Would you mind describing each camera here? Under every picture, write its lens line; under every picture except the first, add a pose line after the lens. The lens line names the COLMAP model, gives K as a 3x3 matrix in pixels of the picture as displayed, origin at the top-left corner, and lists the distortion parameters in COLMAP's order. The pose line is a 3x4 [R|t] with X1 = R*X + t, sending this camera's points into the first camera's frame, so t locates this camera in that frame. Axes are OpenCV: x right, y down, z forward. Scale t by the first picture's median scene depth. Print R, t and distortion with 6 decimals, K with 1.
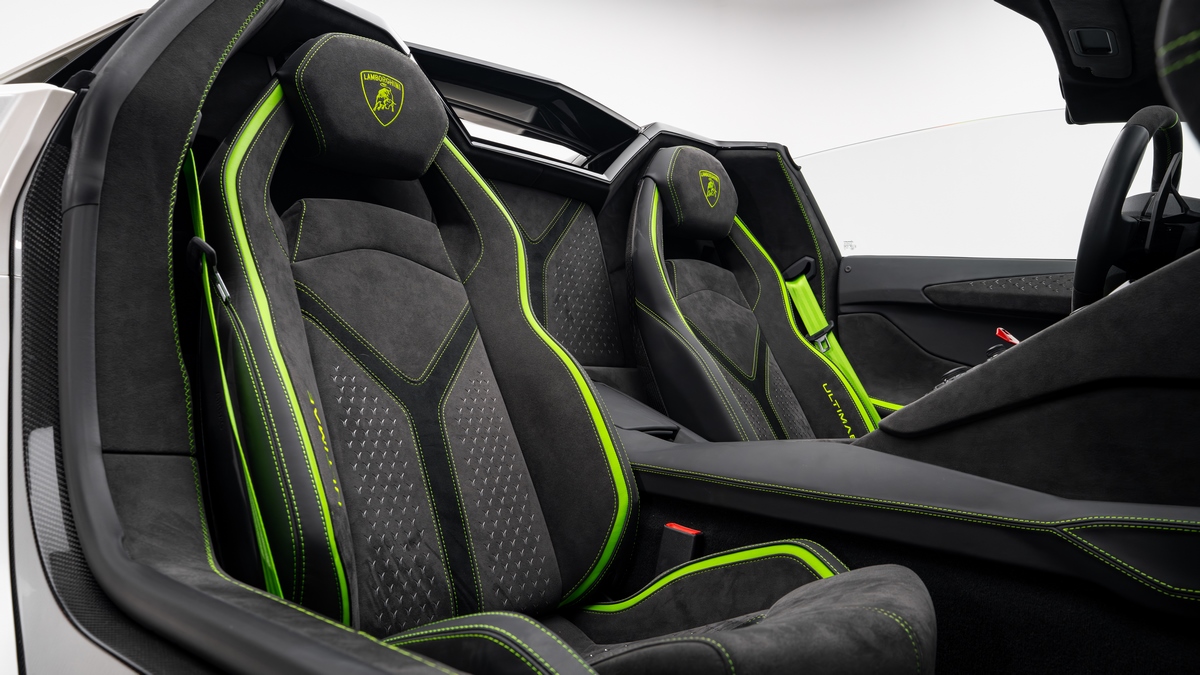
lens RADIAL K [[856.2, 0, 600.0], [0, 856.2, 337.5], [0, 0, 1]] dist [-0.001683, 0.001031]
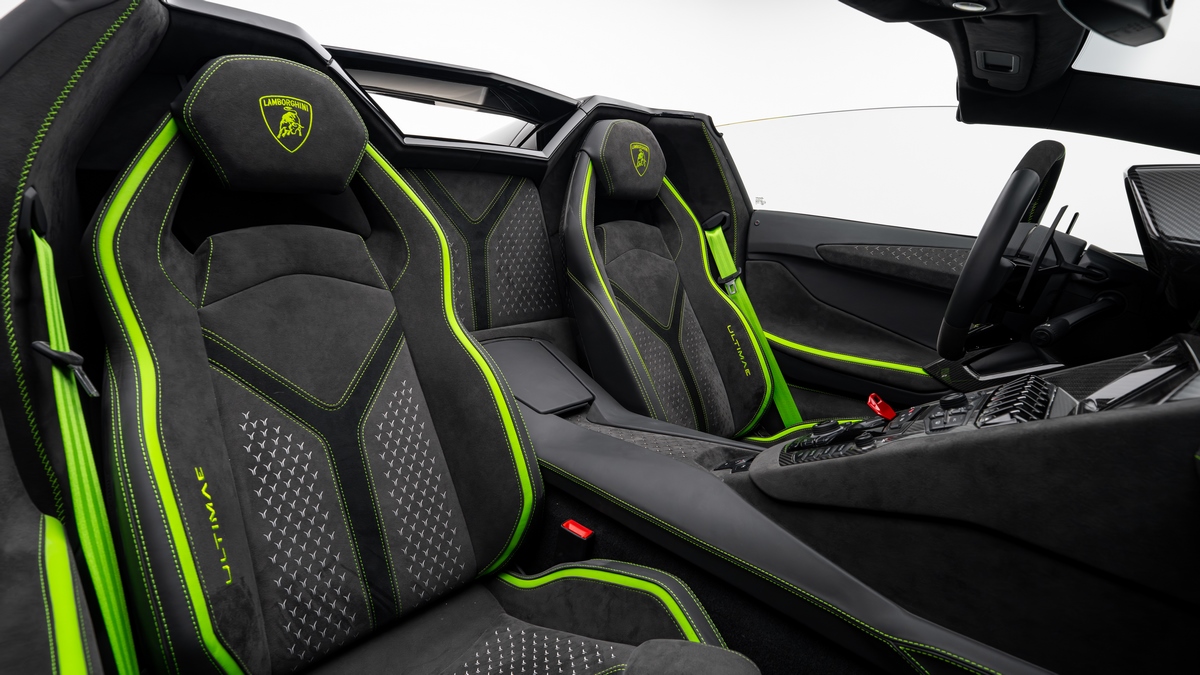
lens RADIAL K [[580.5, 0, 600.0], [0, 580.5, 337.5], [0, 0, 1]] dist [-0.064167, 0.026970]
pose [[0.999919, 0.012550, 0.002032, 0.082944], [-0.012648, 0.965729, 0.259244, -0.154640], [0.001291, -0.259249, 0.965810, 0.211490]]
